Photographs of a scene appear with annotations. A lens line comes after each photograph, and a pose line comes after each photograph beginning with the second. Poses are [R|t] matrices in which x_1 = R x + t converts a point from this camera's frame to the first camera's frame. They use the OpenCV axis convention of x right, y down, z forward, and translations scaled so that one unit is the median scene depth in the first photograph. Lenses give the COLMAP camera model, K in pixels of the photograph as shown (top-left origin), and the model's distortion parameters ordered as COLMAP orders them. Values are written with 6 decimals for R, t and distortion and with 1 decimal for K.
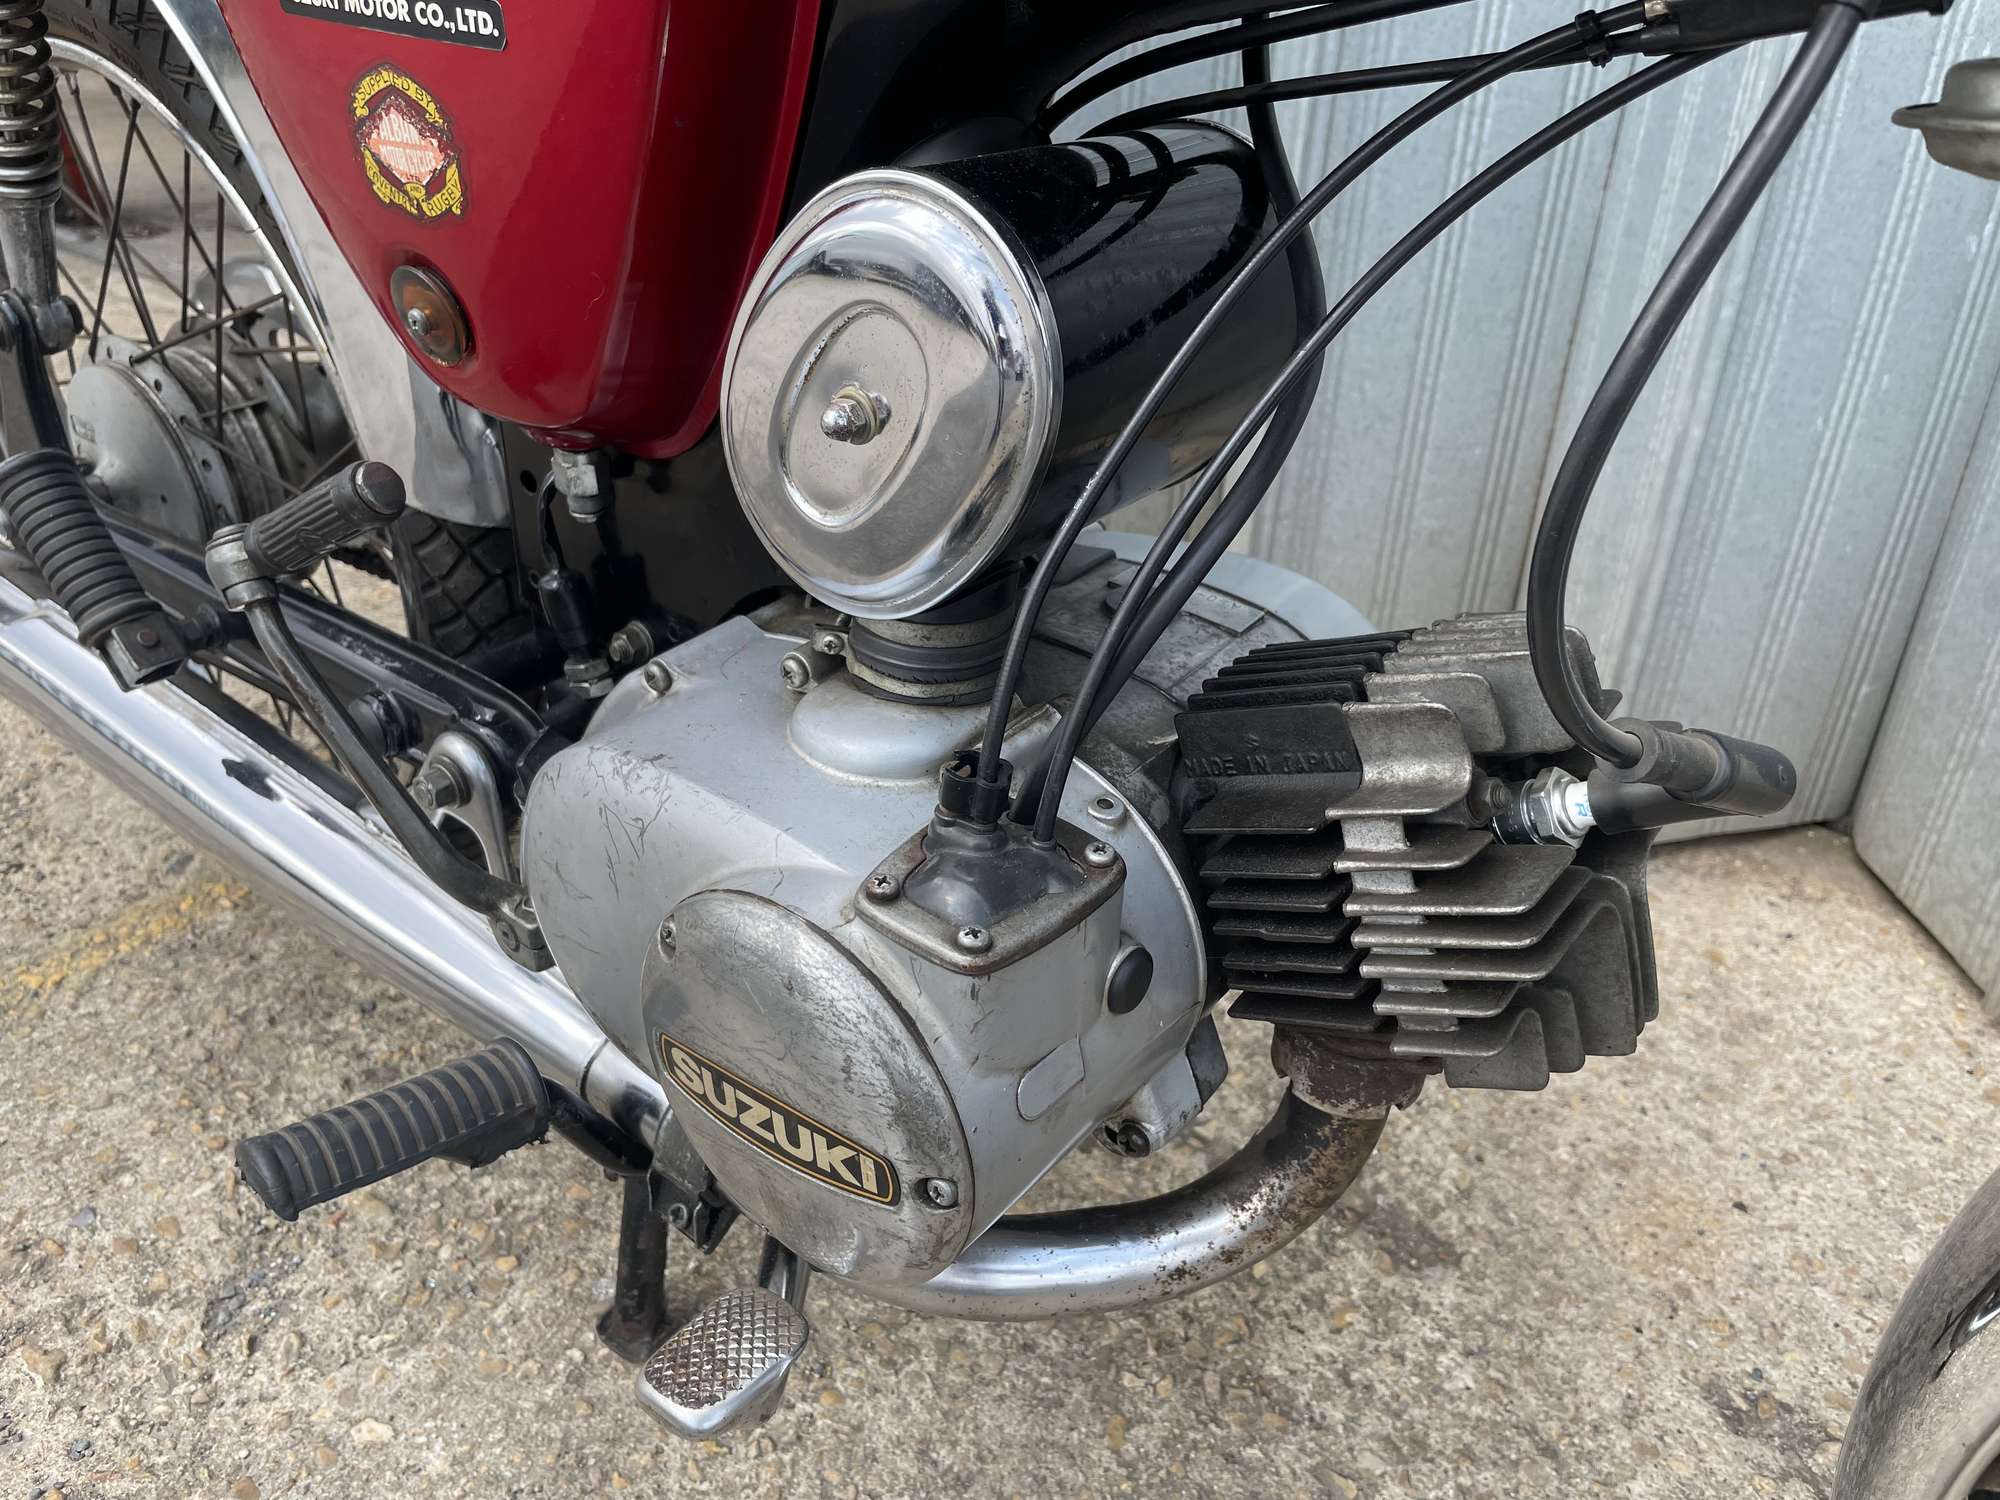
lens RADIAL K [[1511.9, 0, 1052.1], [0, 1511.9, 799.0], [0, 0, 1]] dist [0.068205, -0.123390]
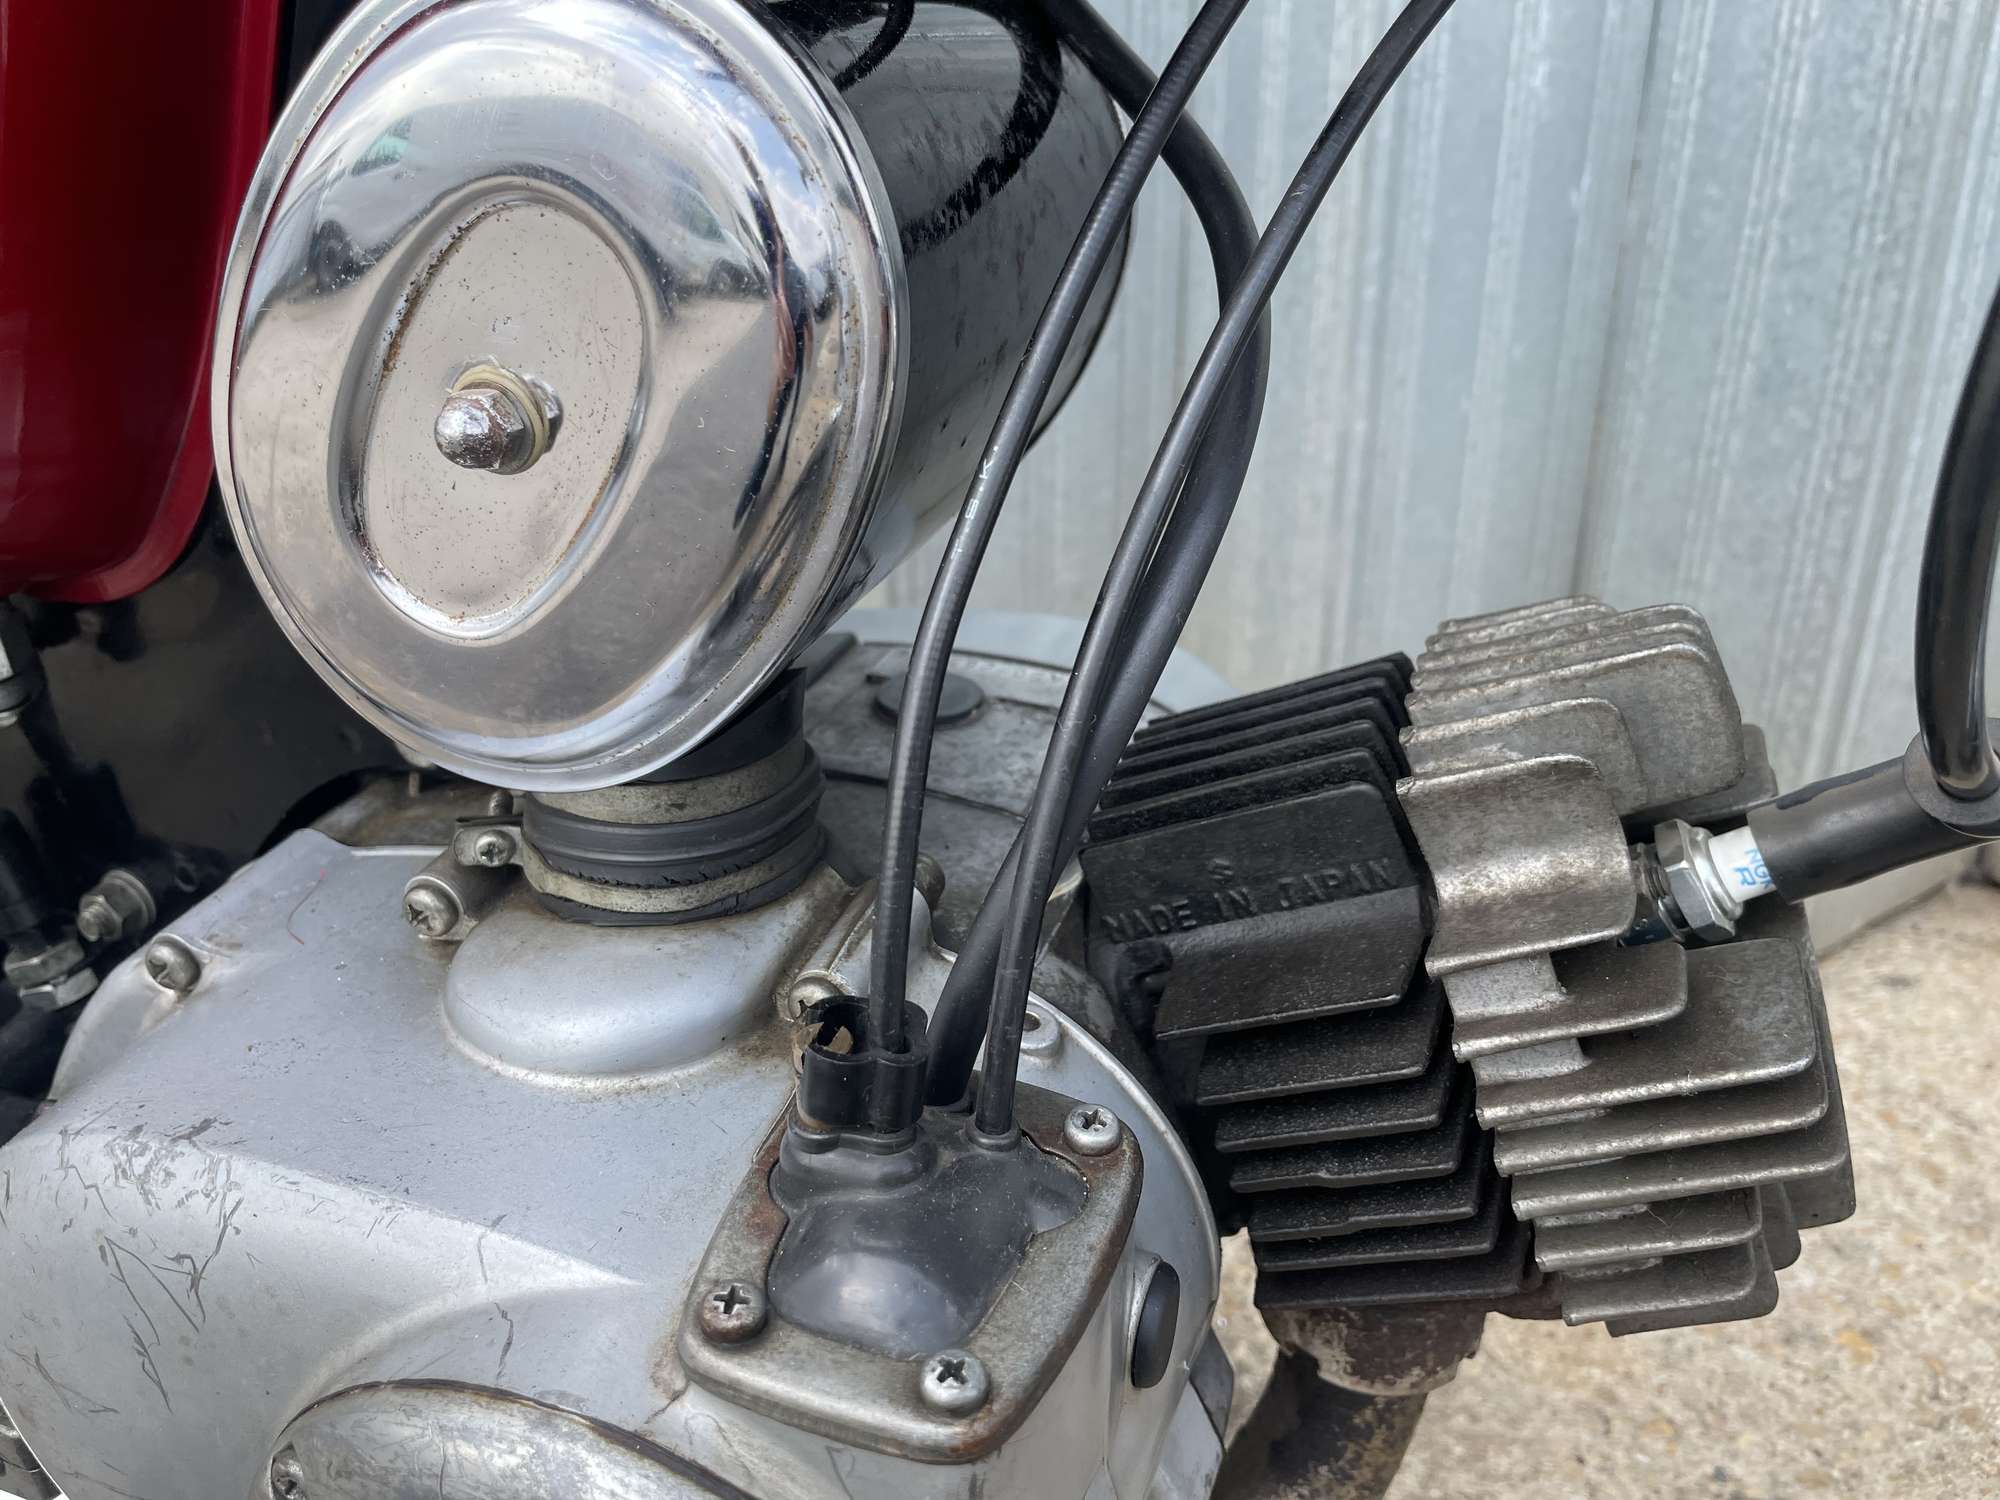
lens RADIAL K [[1540.8, 0, 994.4], [0, 1540.8, 773.7], [0, 0, 1]] dist [0.054311, -0.118448]
pose [[0.952731, -0.183437, 0.242188, -0.106938], [0.203998, 0.976973, -0.062524, -0.057851], [-0.225142, 0.108974, 0.968213, 0.411698]]
